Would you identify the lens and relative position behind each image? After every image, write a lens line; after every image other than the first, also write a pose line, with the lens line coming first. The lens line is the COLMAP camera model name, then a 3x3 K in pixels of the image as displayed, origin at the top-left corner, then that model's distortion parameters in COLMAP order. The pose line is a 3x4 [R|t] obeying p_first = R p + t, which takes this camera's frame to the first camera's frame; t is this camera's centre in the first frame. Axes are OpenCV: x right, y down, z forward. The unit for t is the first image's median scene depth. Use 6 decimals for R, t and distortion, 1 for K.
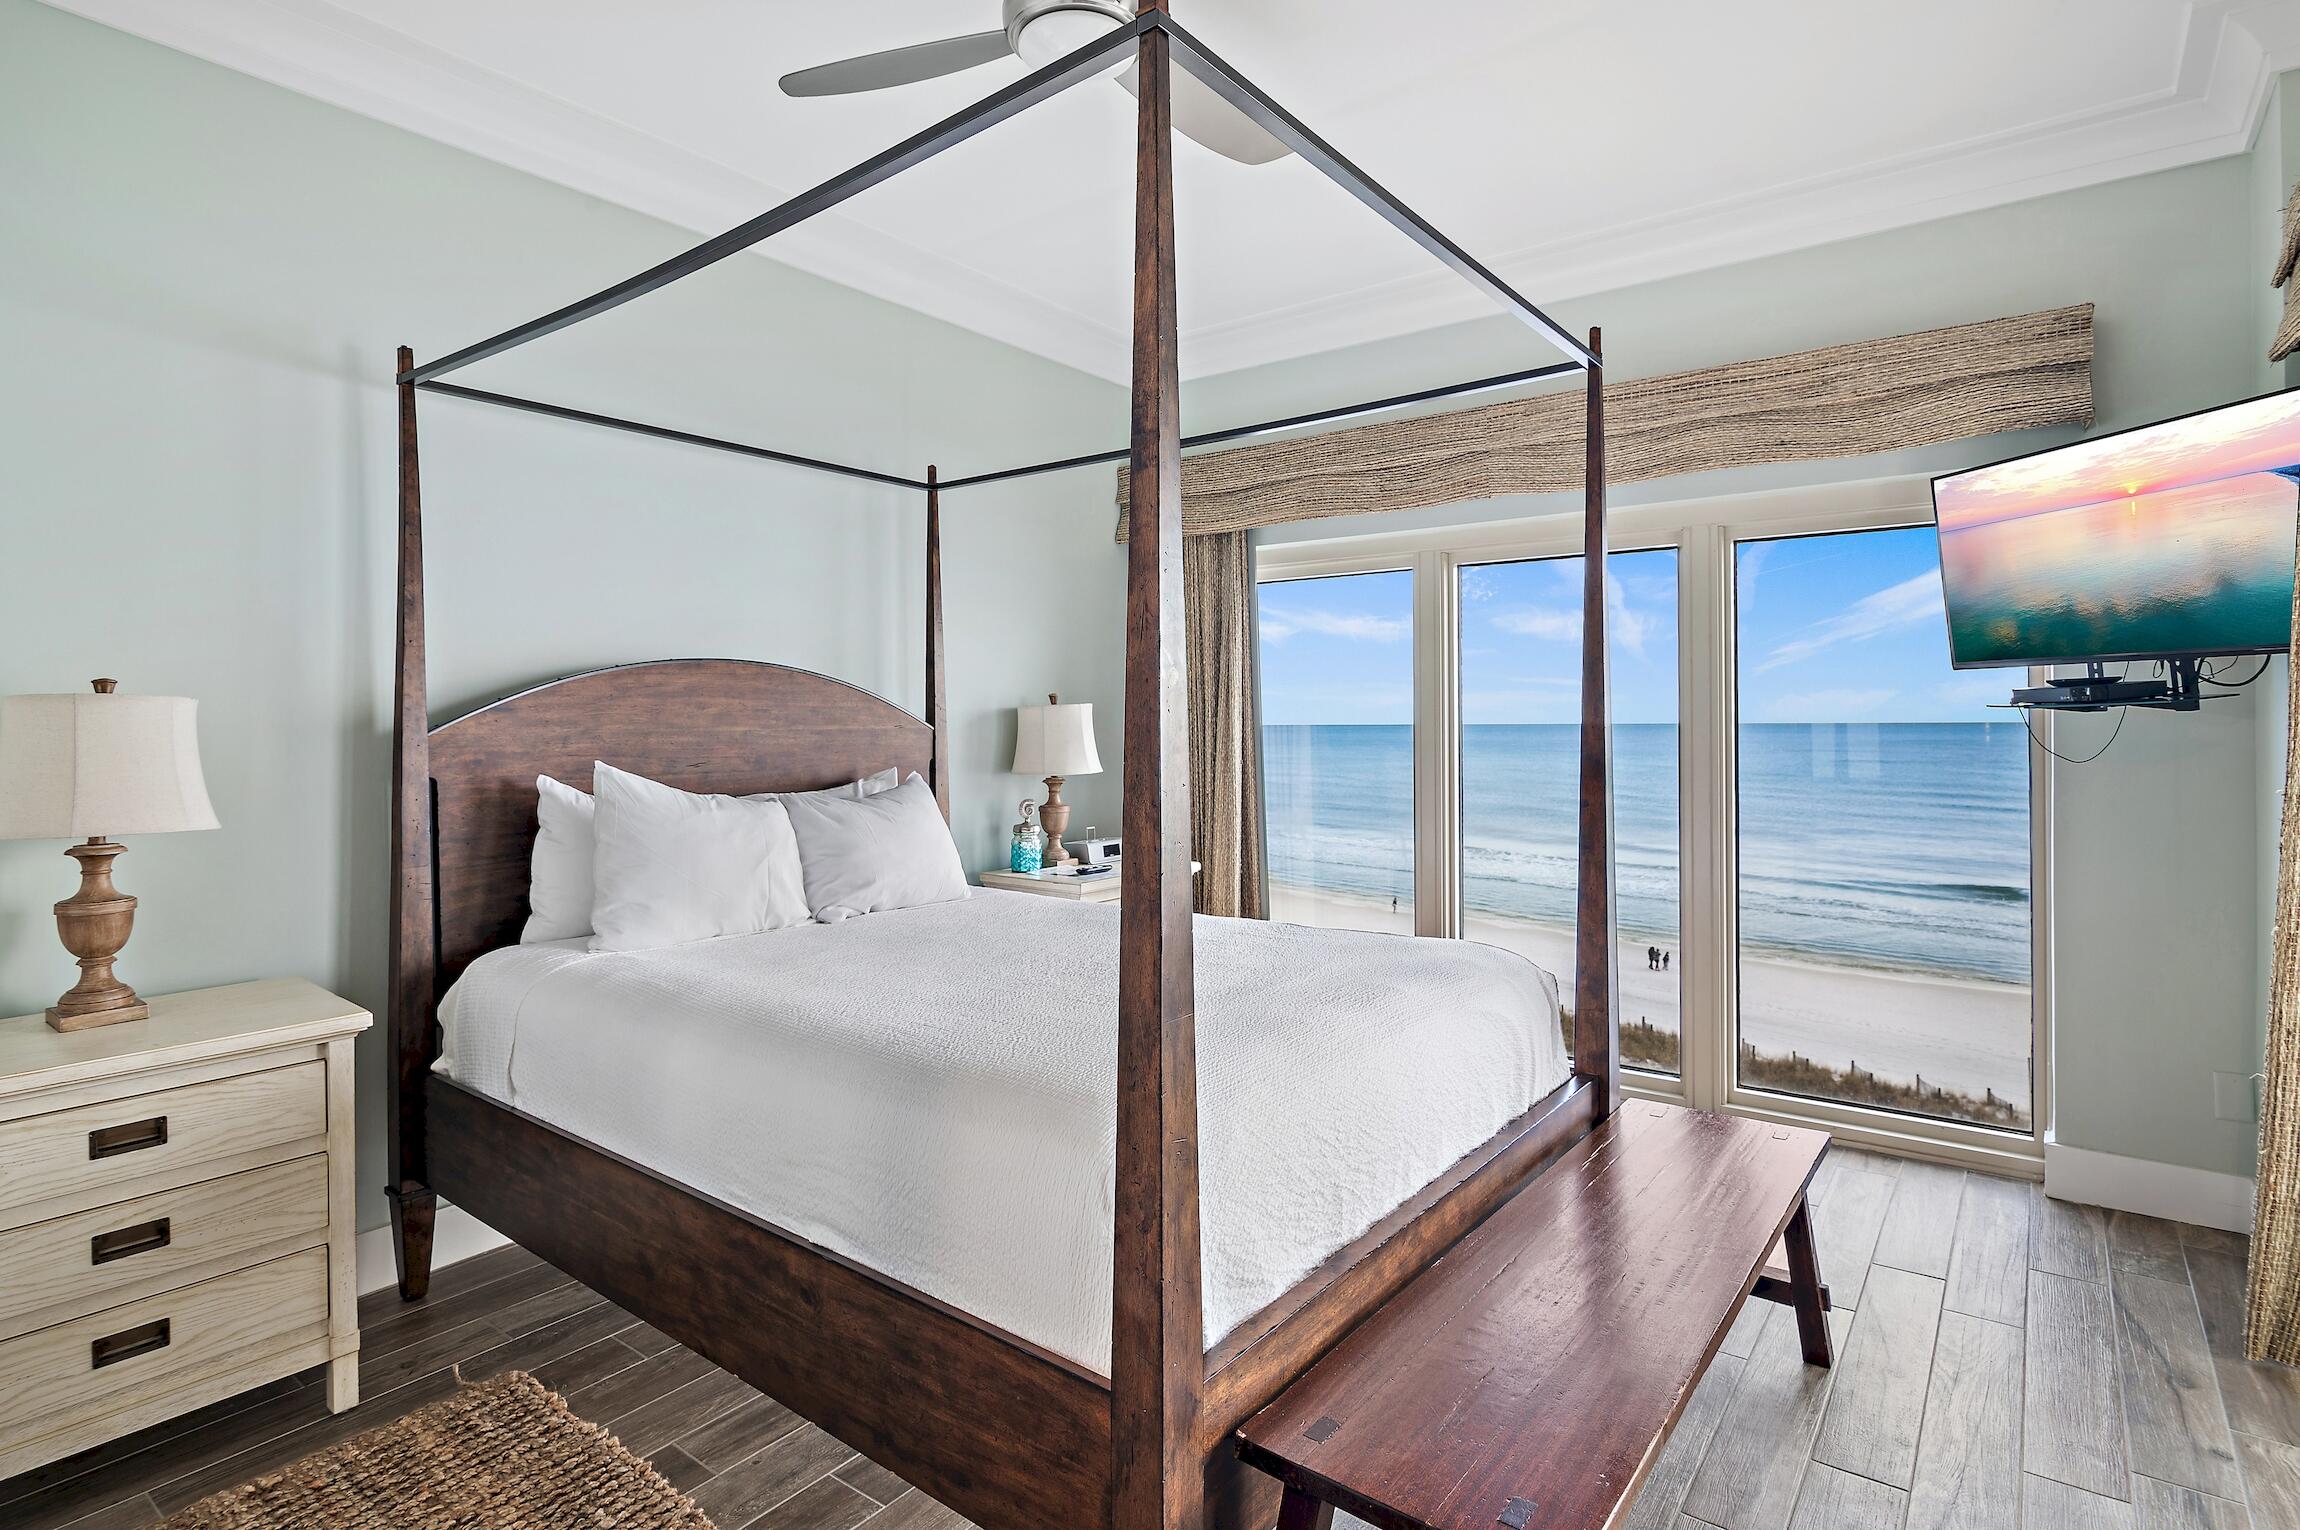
lens RADIAL K [[1161.5, 0, 1150.0], [0, 1161.5, 765.0], [0, 0, 1]] dist [-0.019432, 0.001432]
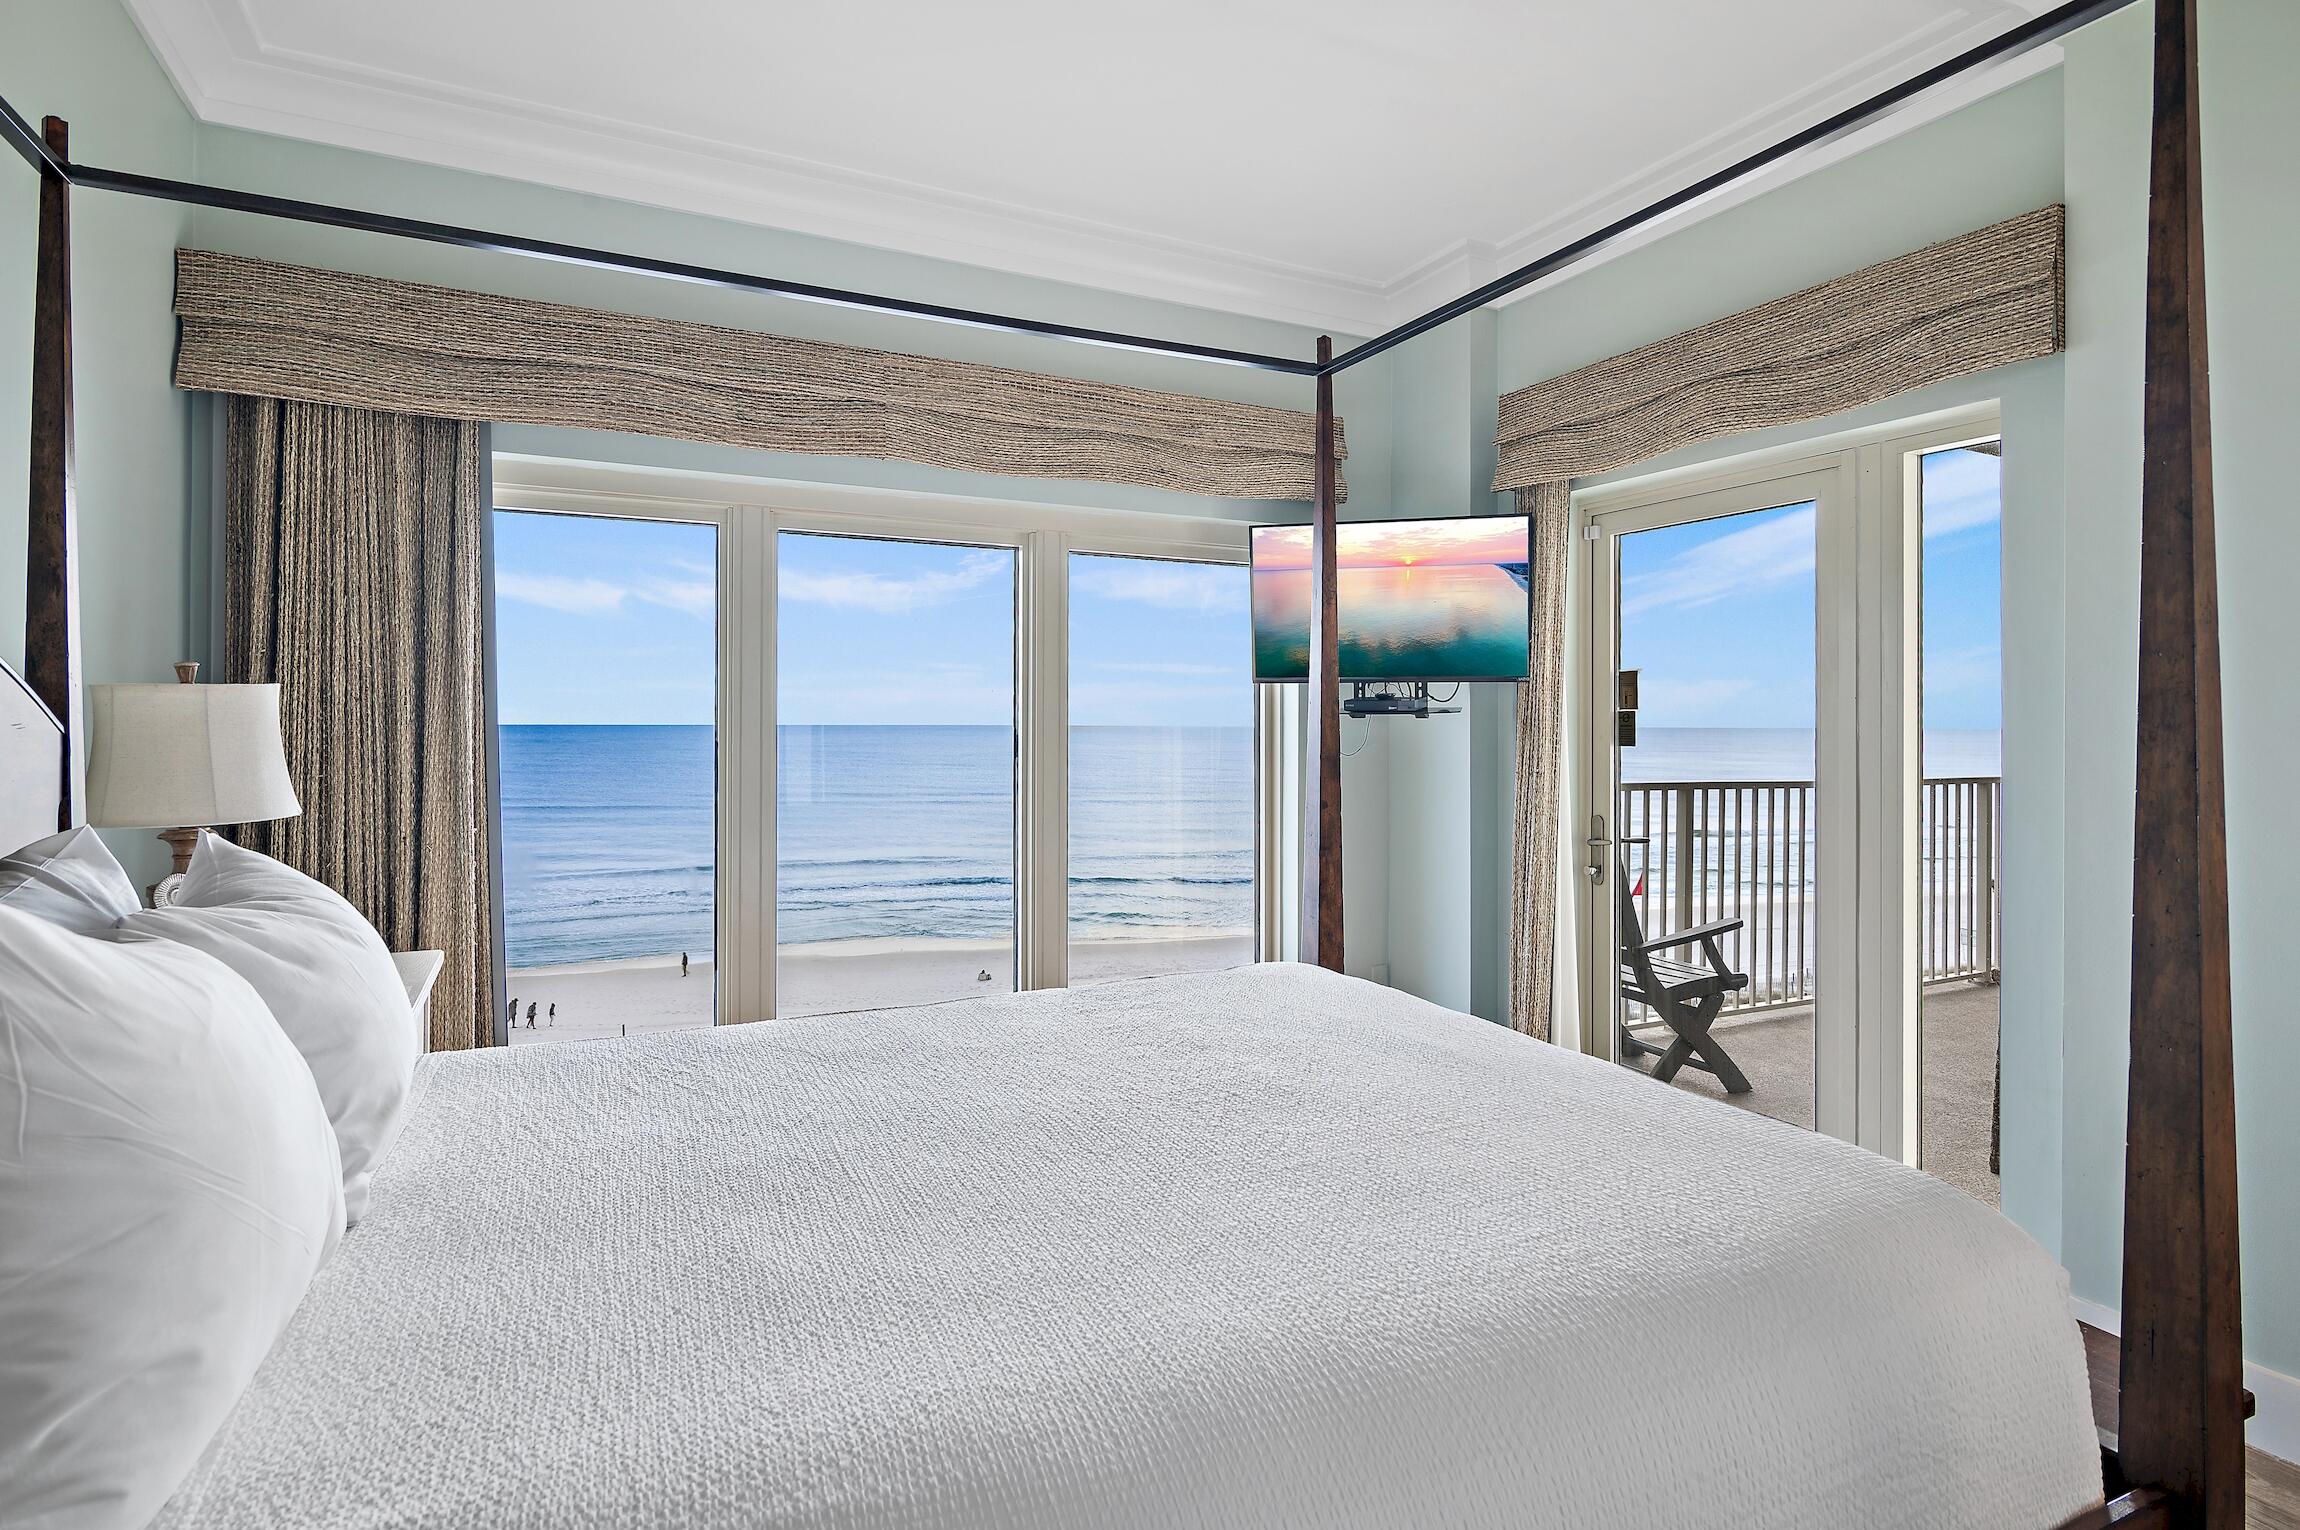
lens RADIAL K [[1161.5, 0, 1150.0], [0, 1161.5, 765.0], [0, 0, 1]] dist [-0.019432, 0.001432]
pose [[0.439182, -0.024743, 0.898057, -0.440347], [0.027450, 0.999524, 0.014114, -0.014320], [-0.897979, 0.018453, 0.439652, 0.508917]]
